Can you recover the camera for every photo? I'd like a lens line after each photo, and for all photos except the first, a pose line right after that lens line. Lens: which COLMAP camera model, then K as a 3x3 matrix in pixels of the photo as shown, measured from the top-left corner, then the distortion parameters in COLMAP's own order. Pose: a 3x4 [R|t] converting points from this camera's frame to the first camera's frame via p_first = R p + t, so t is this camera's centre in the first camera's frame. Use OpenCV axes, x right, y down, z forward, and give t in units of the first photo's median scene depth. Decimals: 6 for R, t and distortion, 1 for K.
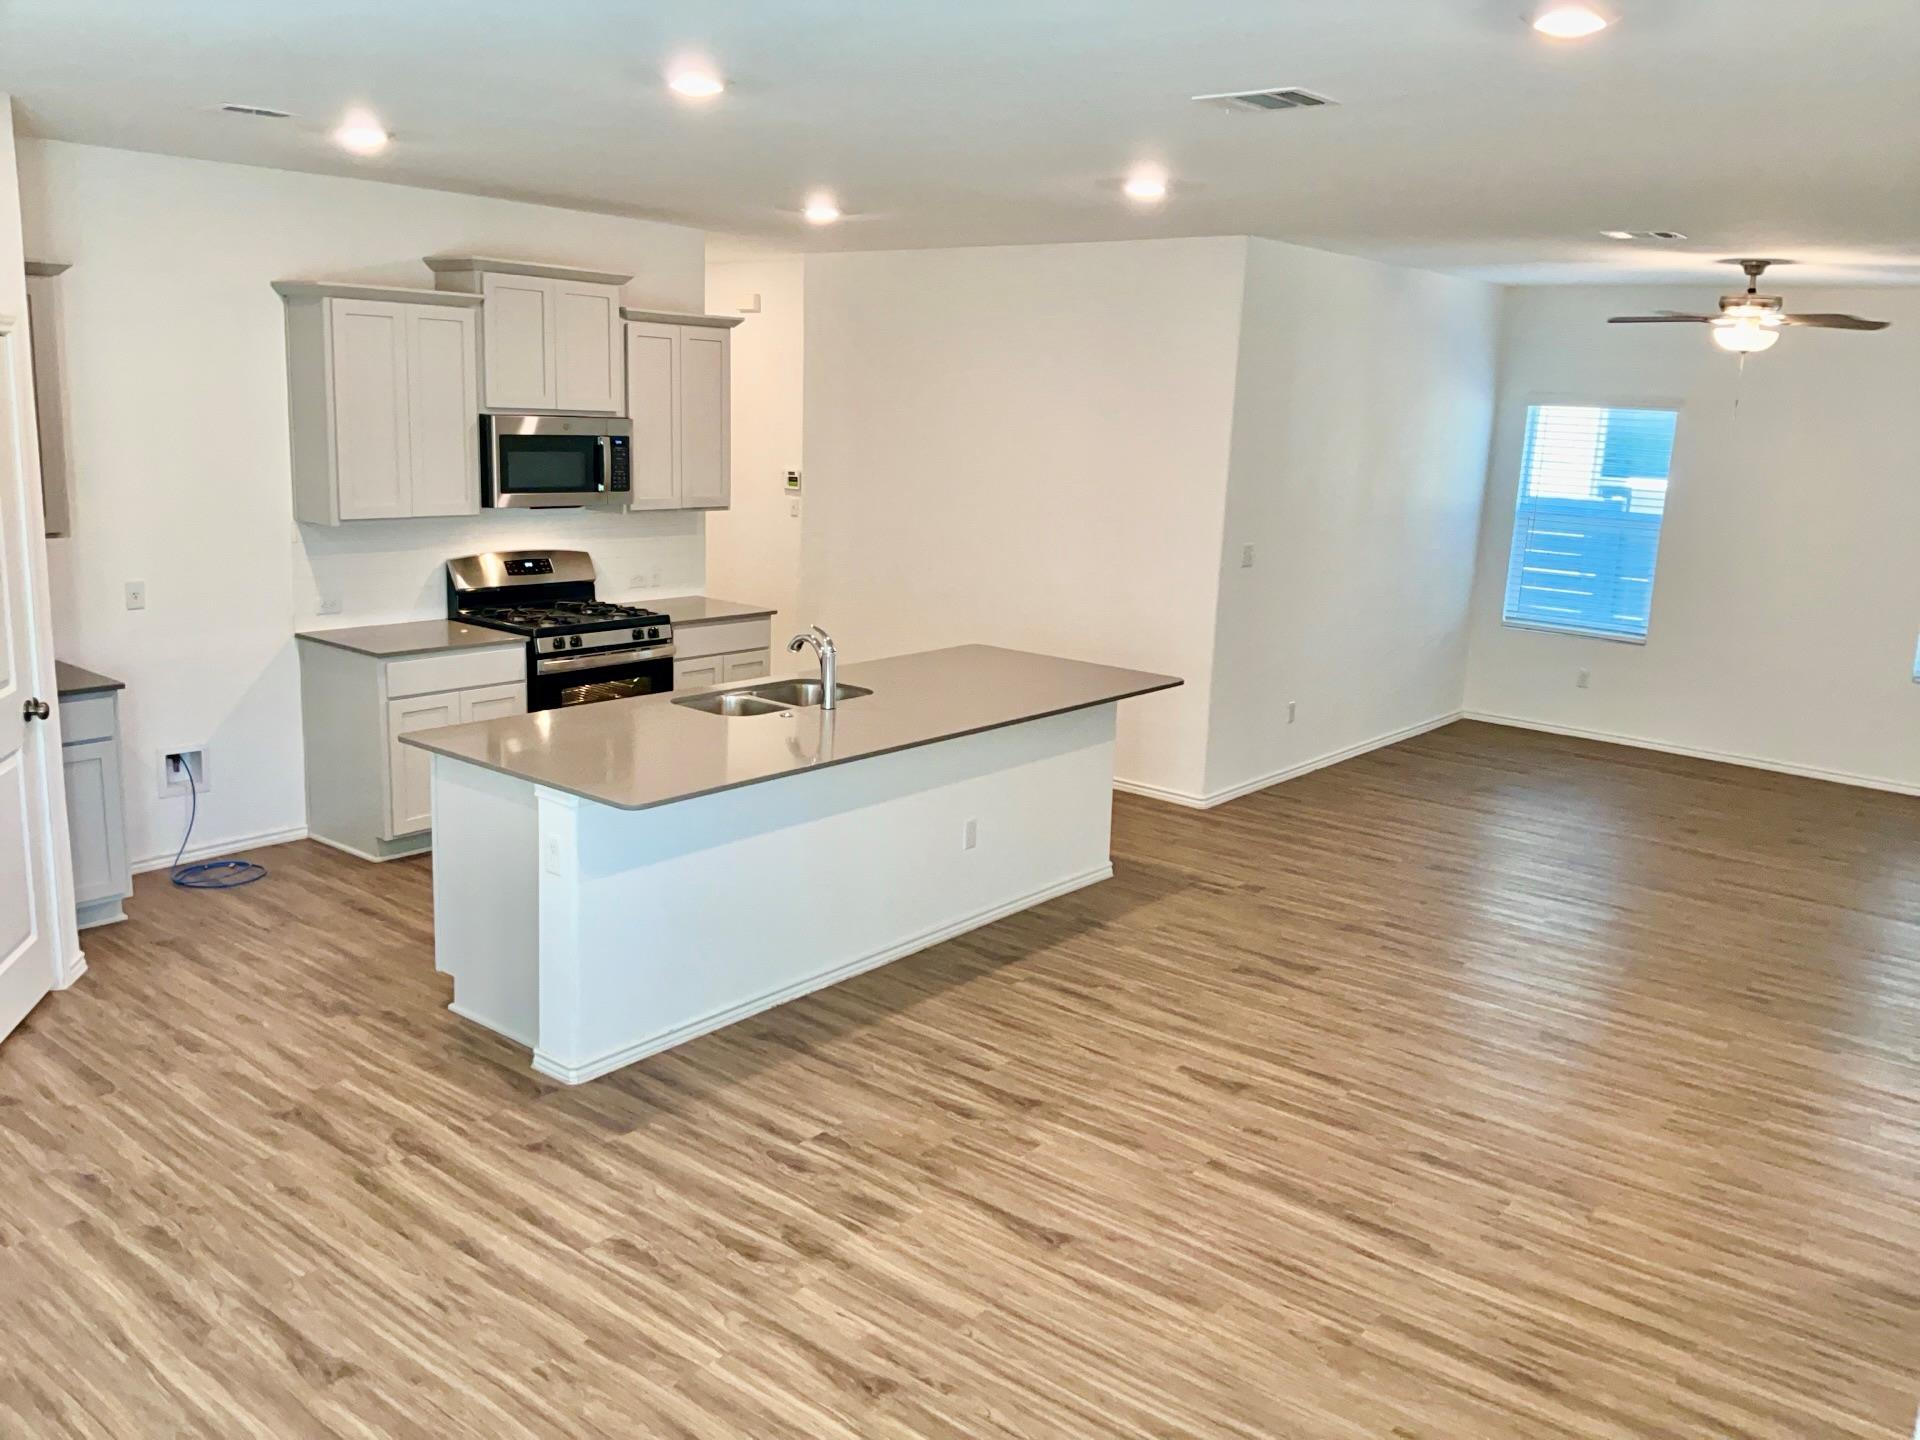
lens RADIAL K [[1523.6, 0, 964.4], [0, 1523.6, 710.5], [0, 0, 1]] dist [0.079566, -0.126880]
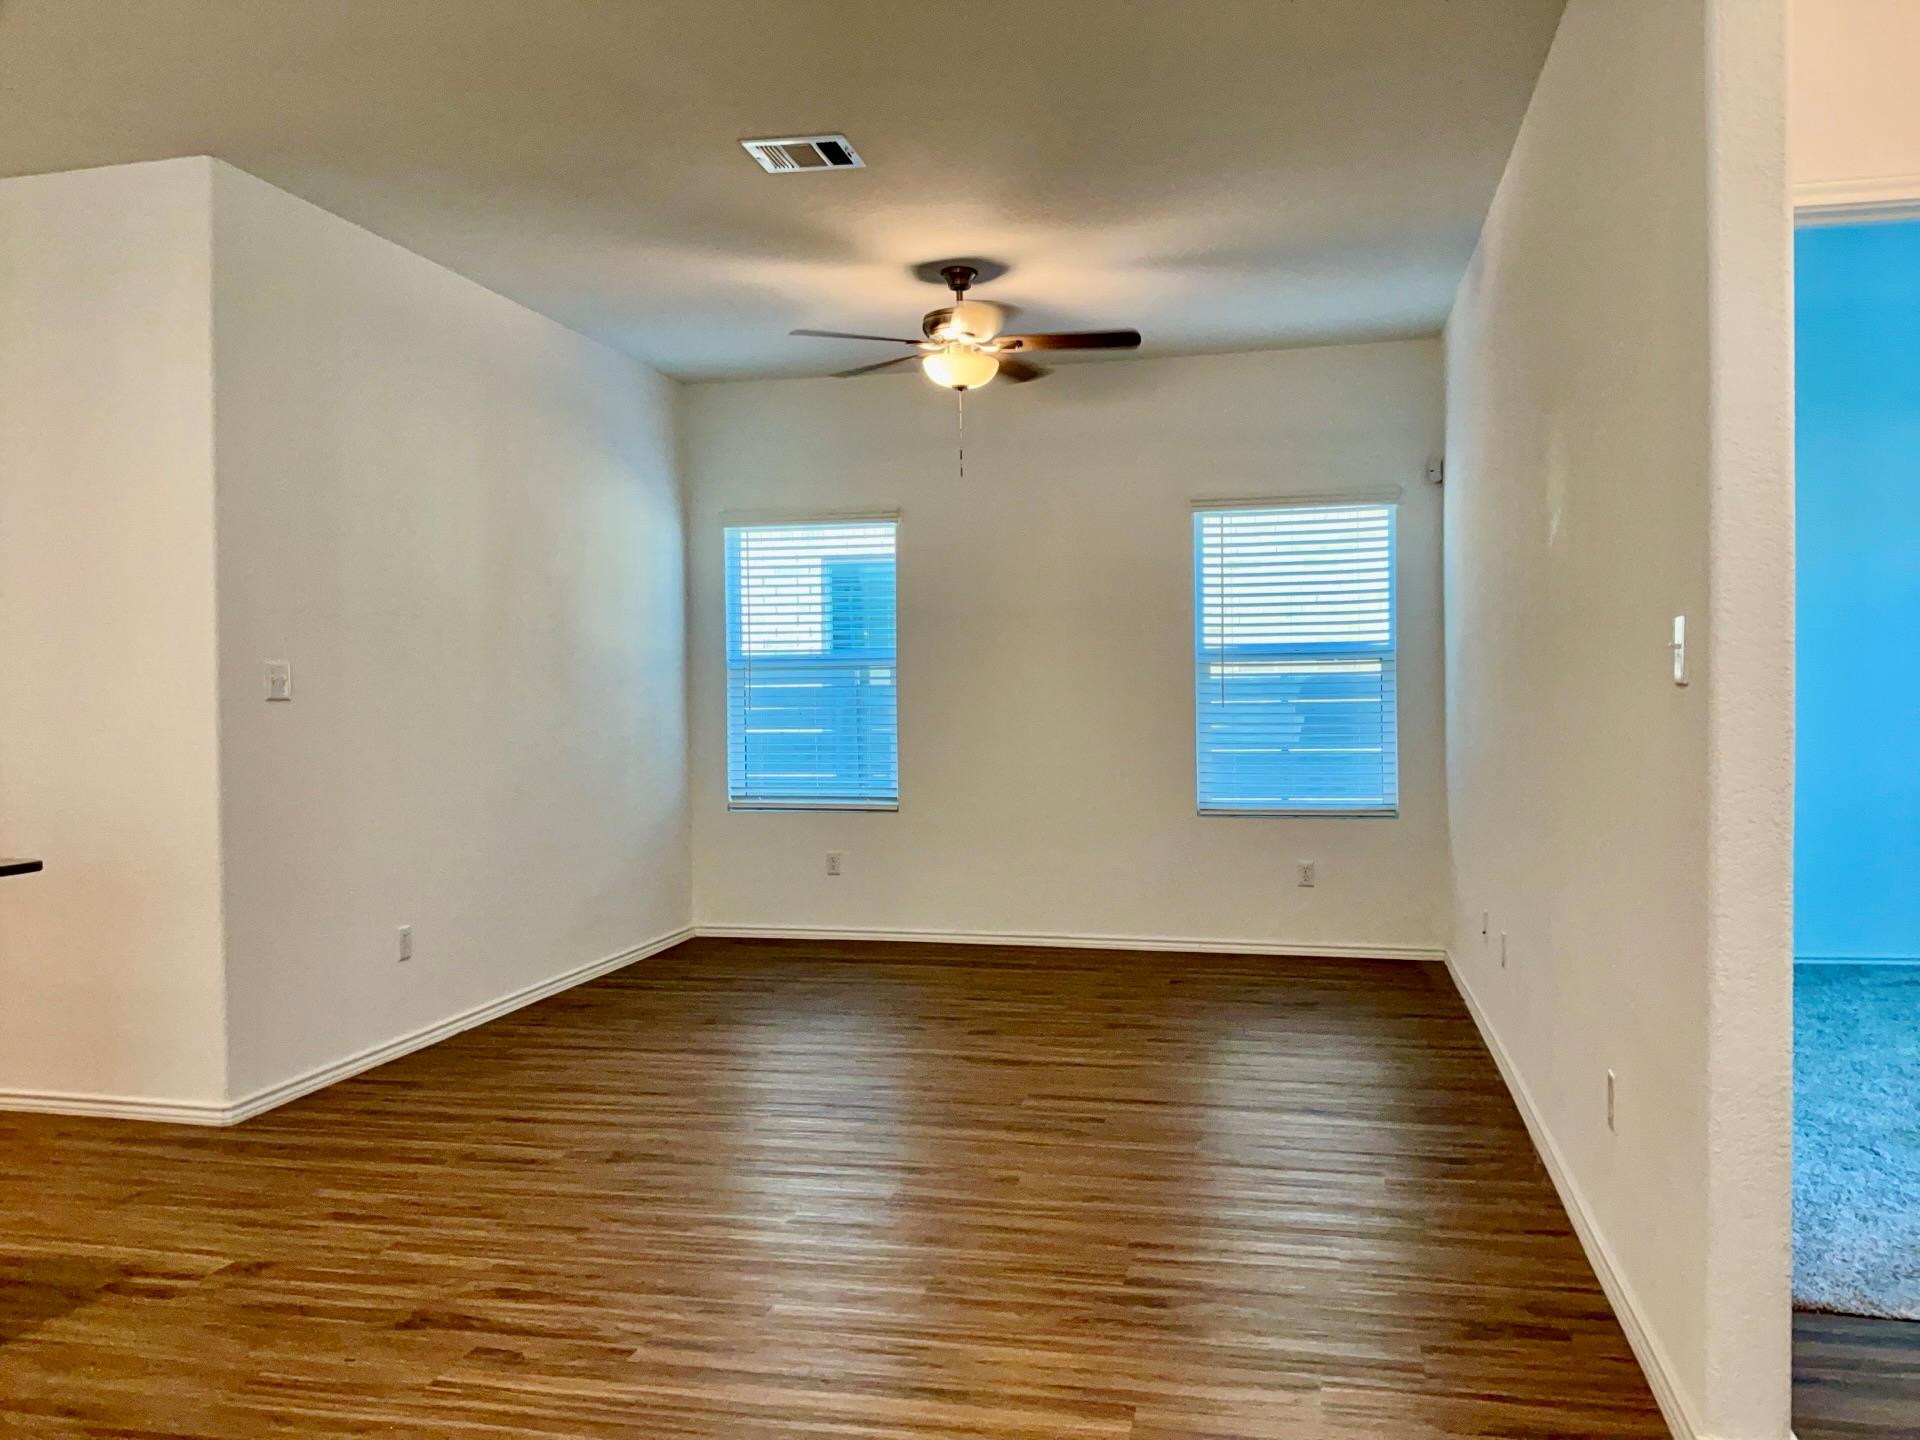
lens RADIAL K [[1523.6, 0, 962.6], [0, 1523.6, 716.7], [0, 0, 1]] dist [0.079566, -0.126880]
pose [[0.894062, -0.056936, 0.444309, 0.190095], [0.136683, 0.979261, -0.149553, 0.047651], [-0.426580, 0.194439, 0.883302, 0.429578]]
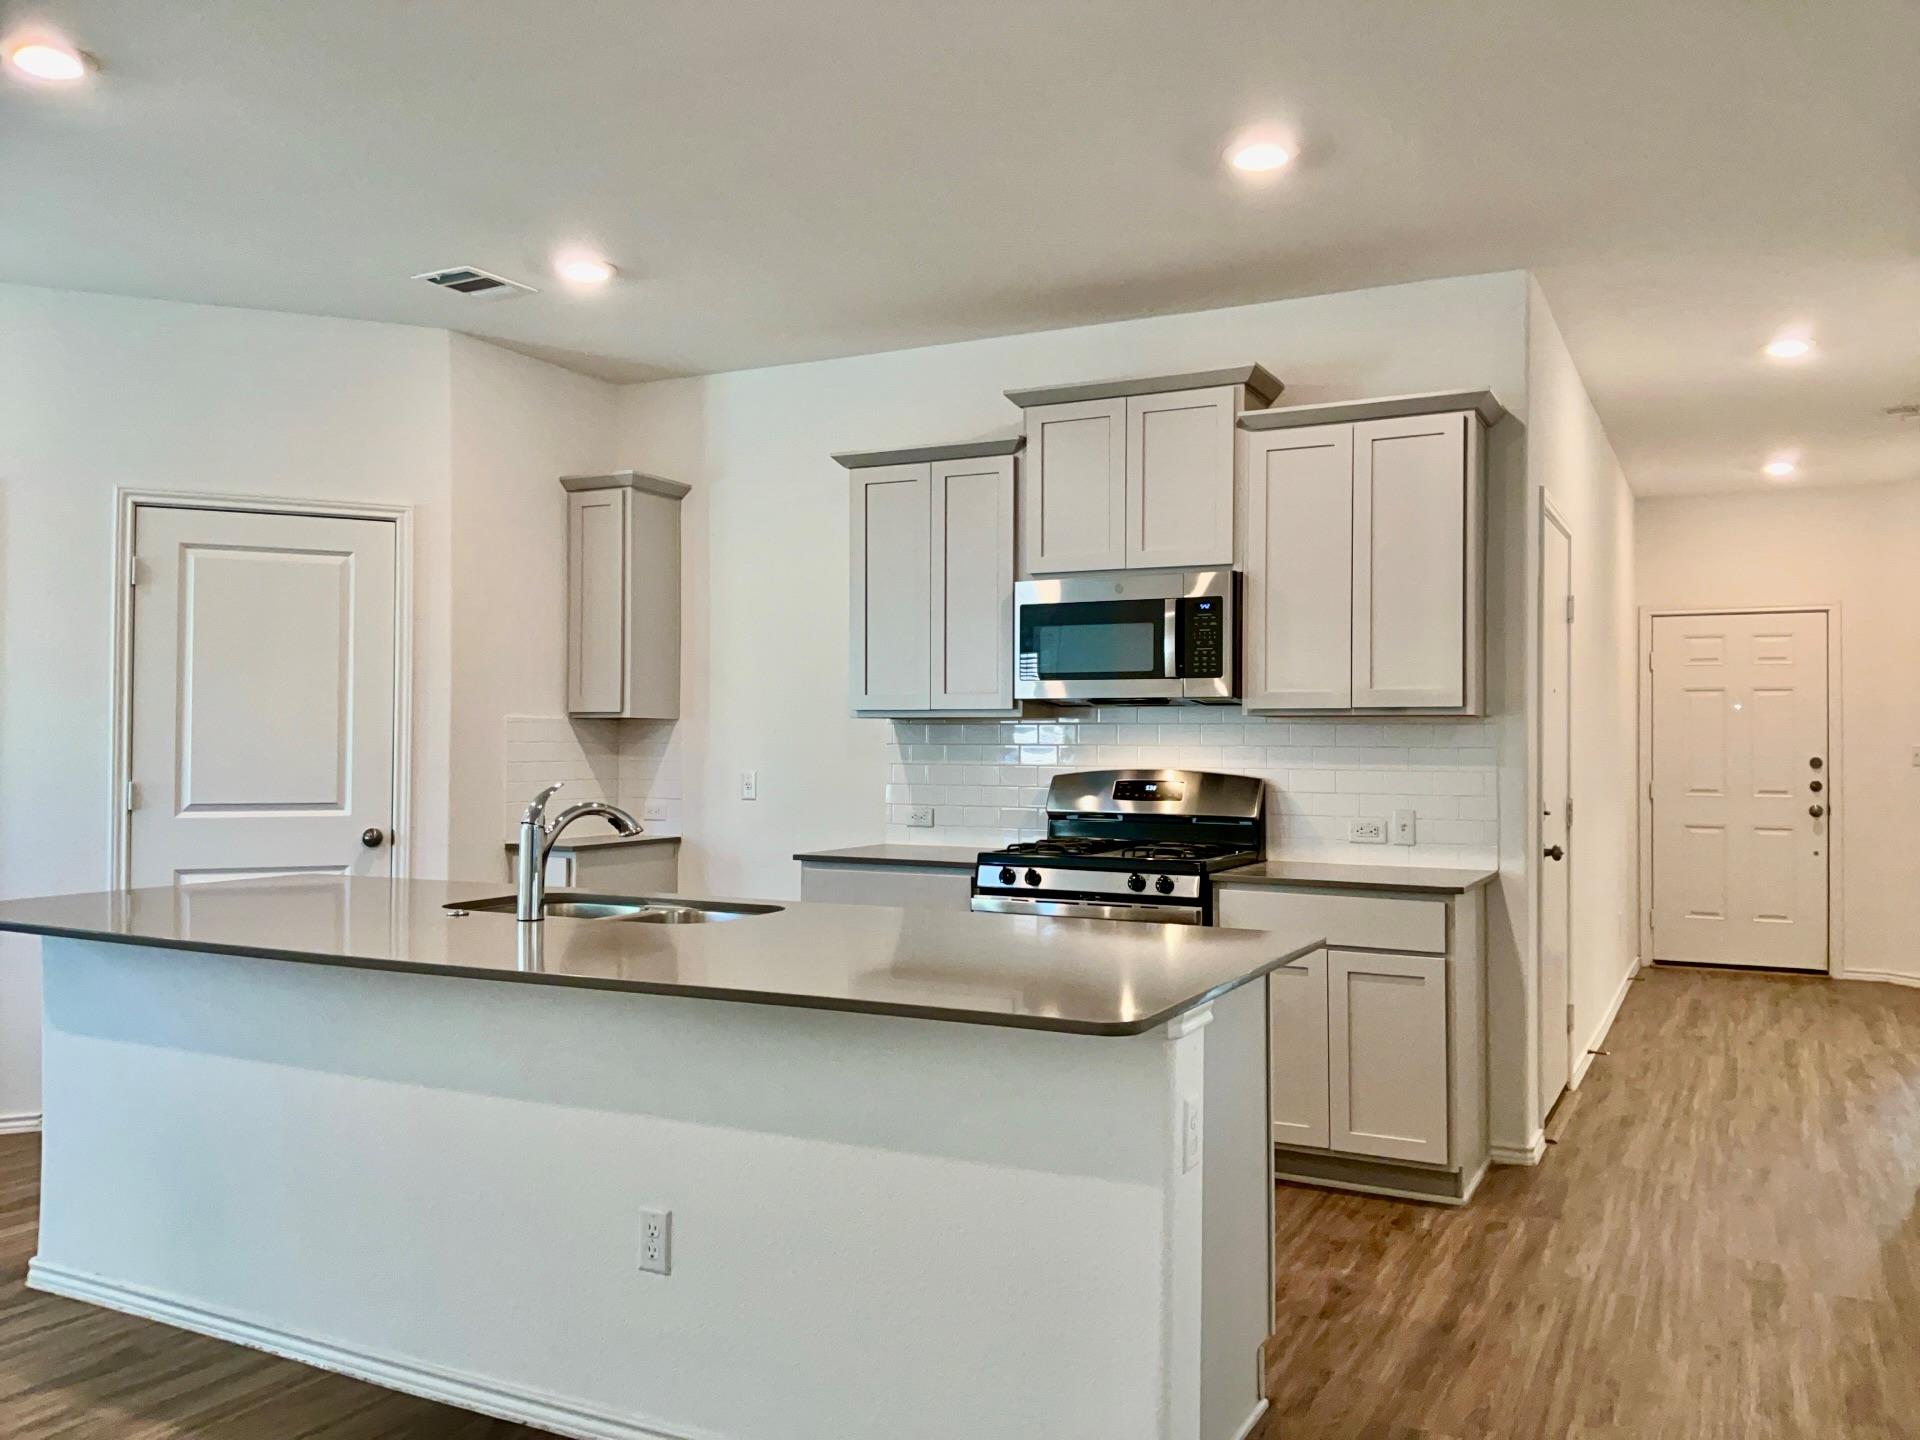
lens RADIAL K [[1523.6, 0, 961.5], [0, 1523.6, 727.6], [0, 0, 1]] dist [0.079566, -0.126880]
pose [[0.218717, -0.048428, -0.974586, 0.459938], [-0.196062, 0.976218, -0.092509, -0.045022], [0.955888, 0.211313, 0.204021, 0.876806]]
